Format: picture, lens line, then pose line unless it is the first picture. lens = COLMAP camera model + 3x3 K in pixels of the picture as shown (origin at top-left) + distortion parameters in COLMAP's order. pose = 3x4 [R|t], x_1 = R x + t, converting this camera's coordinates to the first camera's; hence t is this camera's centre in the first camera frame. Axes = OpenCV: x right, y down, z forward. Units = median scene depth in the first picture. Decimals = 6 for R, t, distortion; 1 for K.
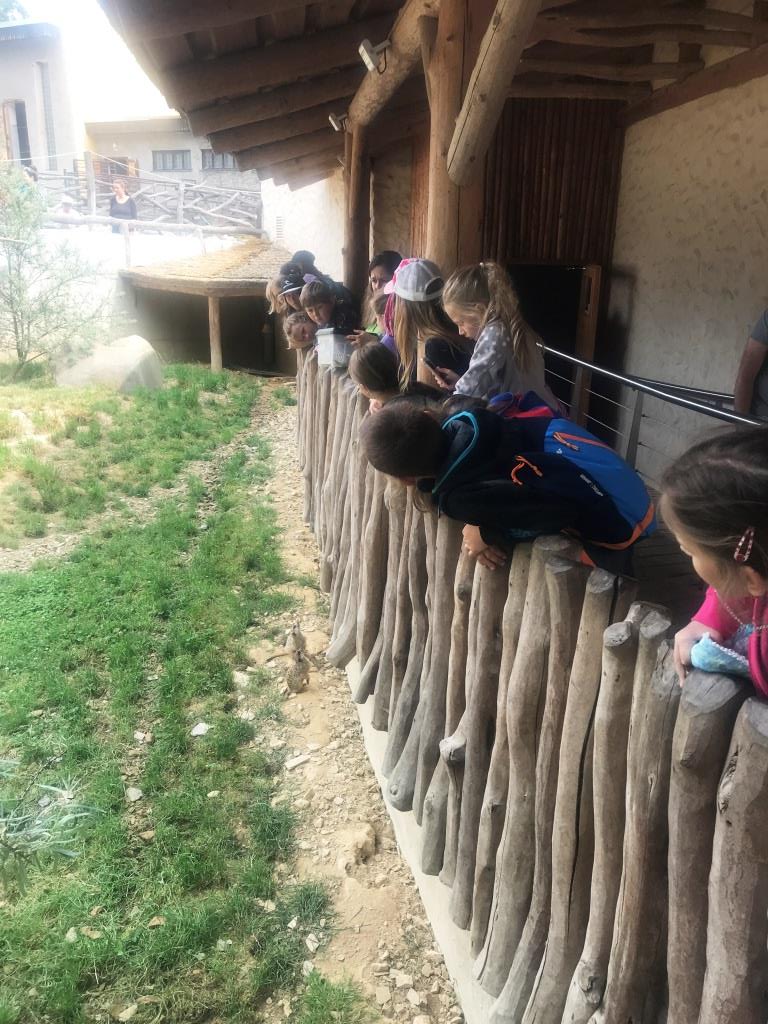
lens RADIAL K [[859.1, 0, 384.0], [0, 859.1, 512.0], [0, 0, 1]] dist [0.048964, -0.006844]
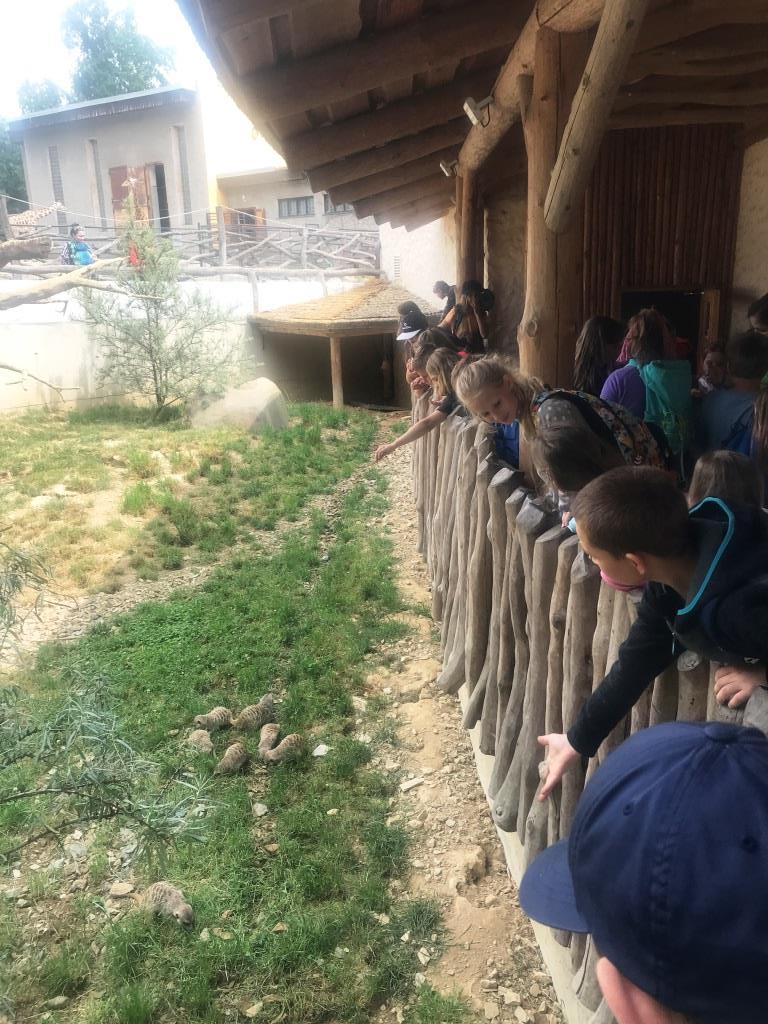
lens RADIAL K [[856.1, 0, 384.0], [0, 856.1, 512.0], [0, 0, 1]] dist [0.102598, -0.077850]
pose [[0.989805, -0.015455, -0.141588, 0.015485], [0.010613, 0.999335, -0.034890, -0.002643], [0.142033, 0.033031, 0.989311, -0.039229]]
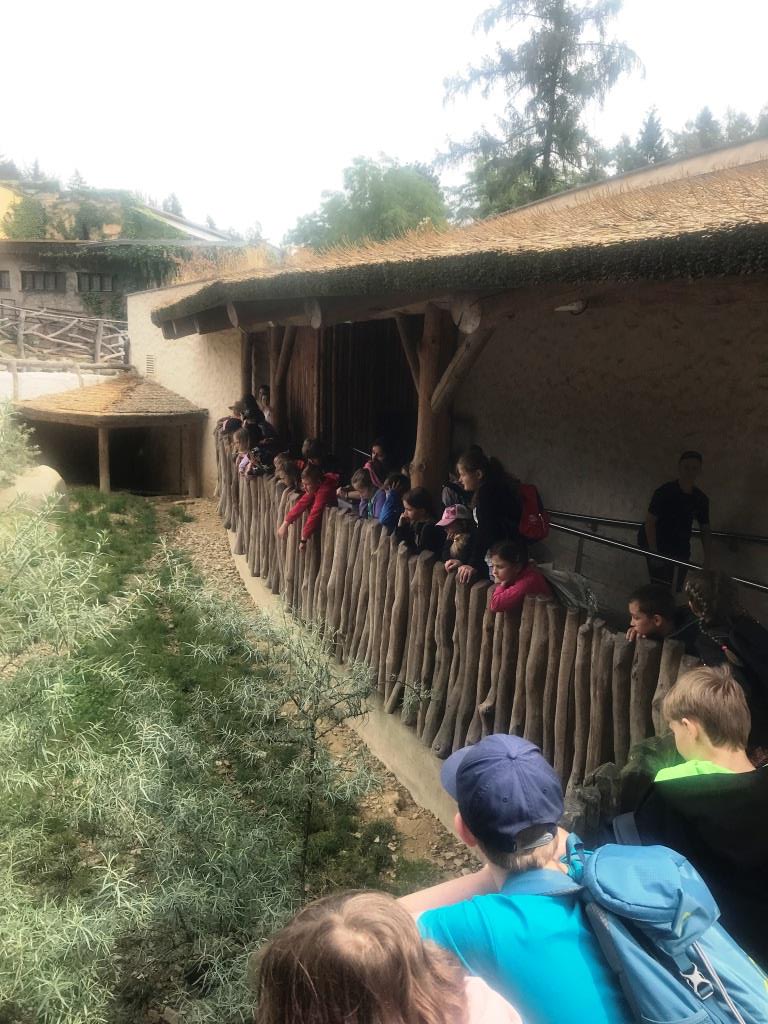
lens RADIAL K [[856.1, 0, 384.0], [0, 856.1, 512.0], [0, 0, 1]] dist [0.102598, -0.077850]
pose [[0.973738, -0.029922, 0.225695, -0.262895], [0.056226, 0.992225, -0.111035, 0.013389], [-0.220617, 0.120809, 0.967850, -0.421699]]
